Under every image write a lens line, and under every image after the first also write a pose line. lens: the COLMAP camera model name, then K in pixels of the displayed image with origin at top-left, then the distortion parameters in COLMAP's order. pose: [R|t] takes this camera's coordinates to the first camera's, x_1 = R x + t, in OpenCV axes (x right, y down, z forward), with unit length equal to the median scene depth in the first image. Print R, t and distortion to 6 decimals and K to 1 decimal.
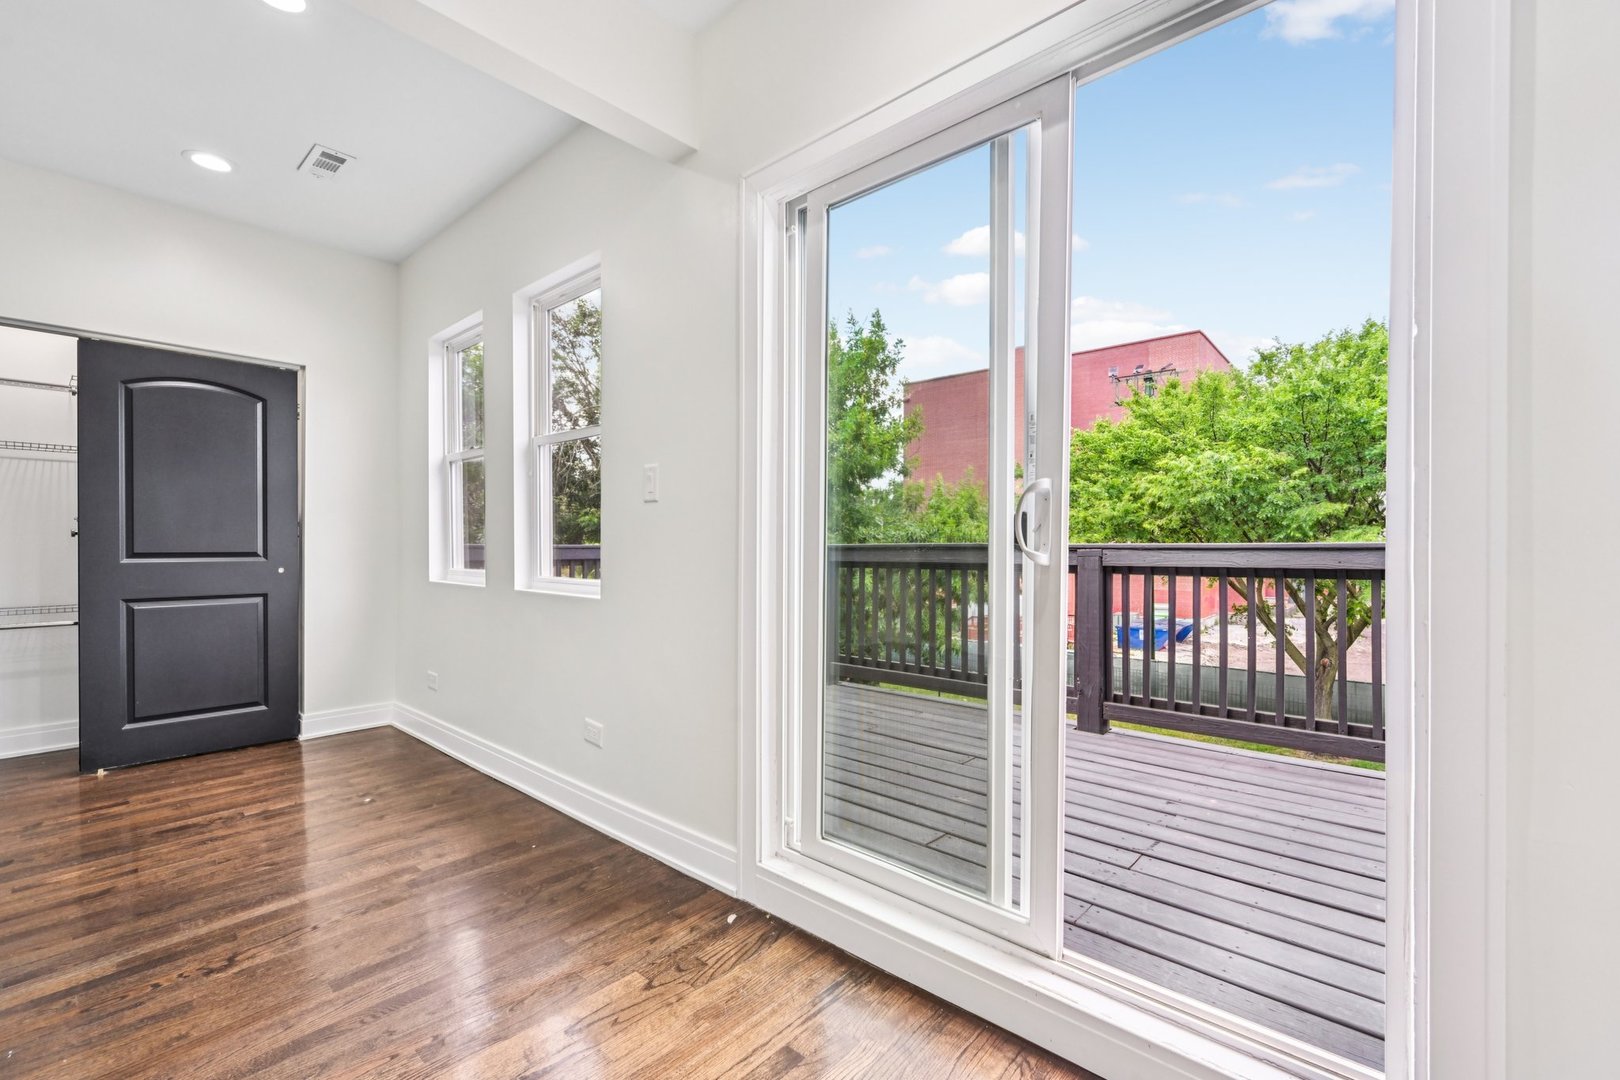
lens RADIAL K [[677.6, 0, 808.4], [0, 677.6, 550.3], [0, 0, 1]] dist [0.002784, 0.001078]
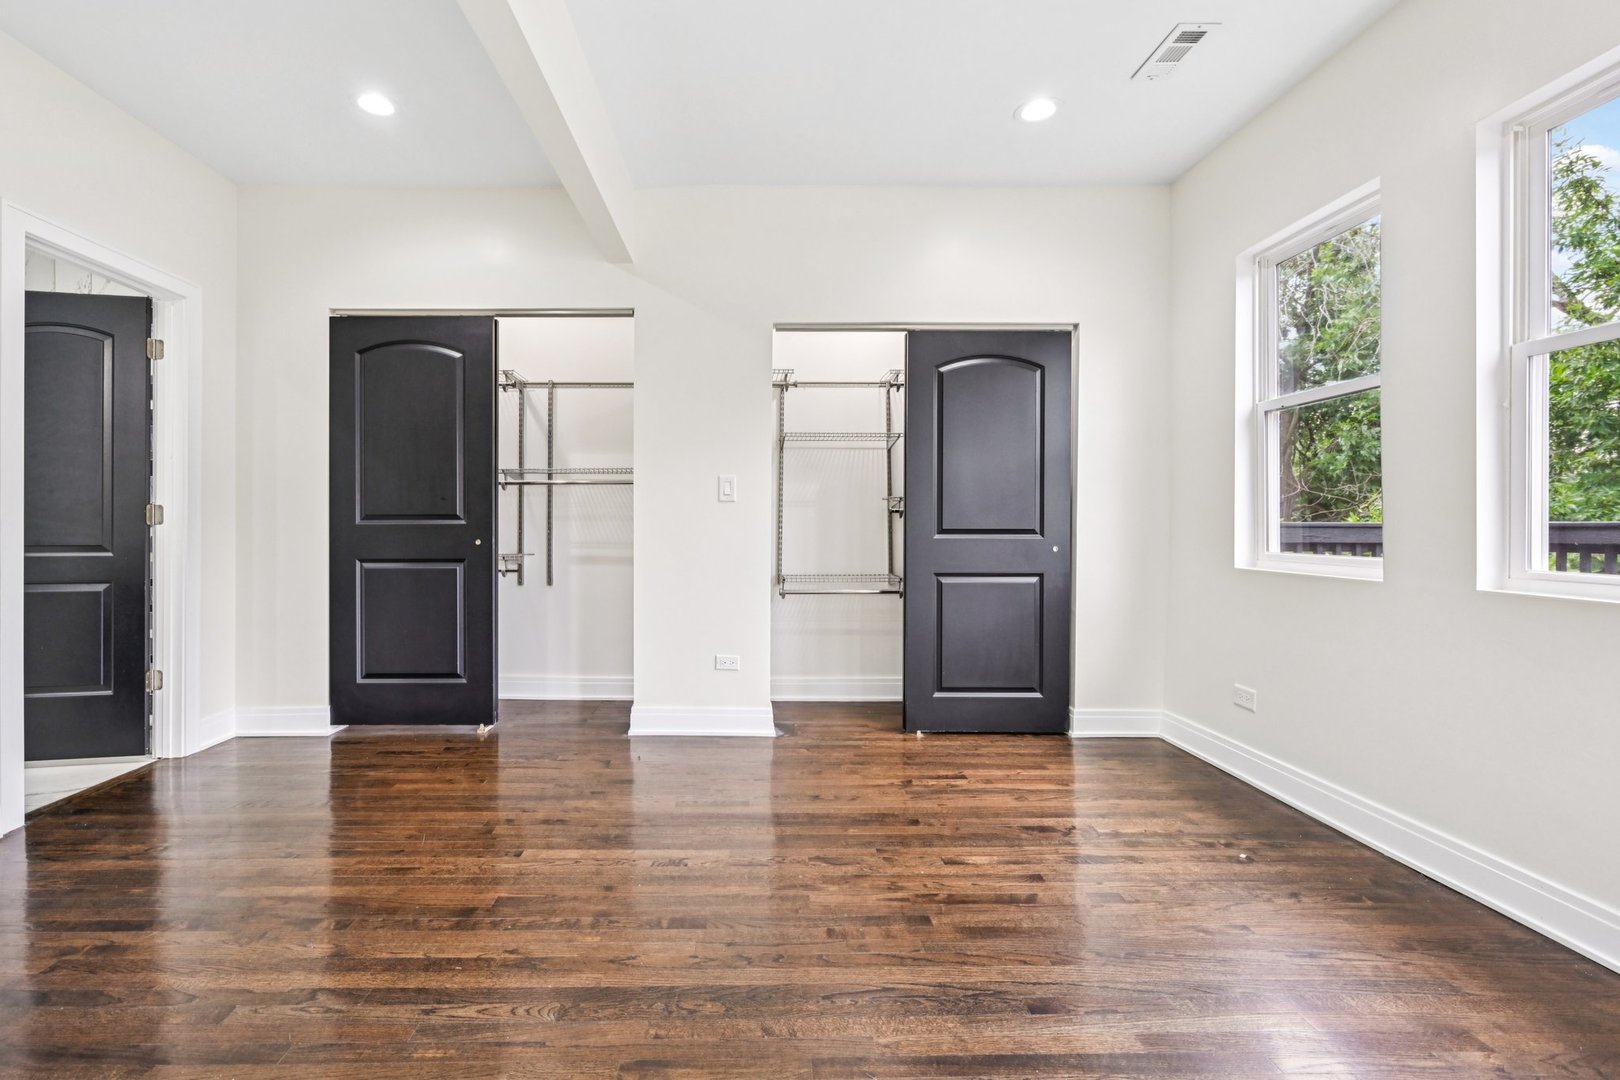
lens RADIAL K [[725.5, 0, 783.5], [0, 725.5, 525.5], [0, 0, 1]] dist [0.026494, -0.000034]
pose [[0.694068, 0.000259, -0.719909, -0.359929], [-0.007917, 0.999942, -0.007273, 0.008786], [0.719866, 0.010748, 0.694030, 0.051073]]
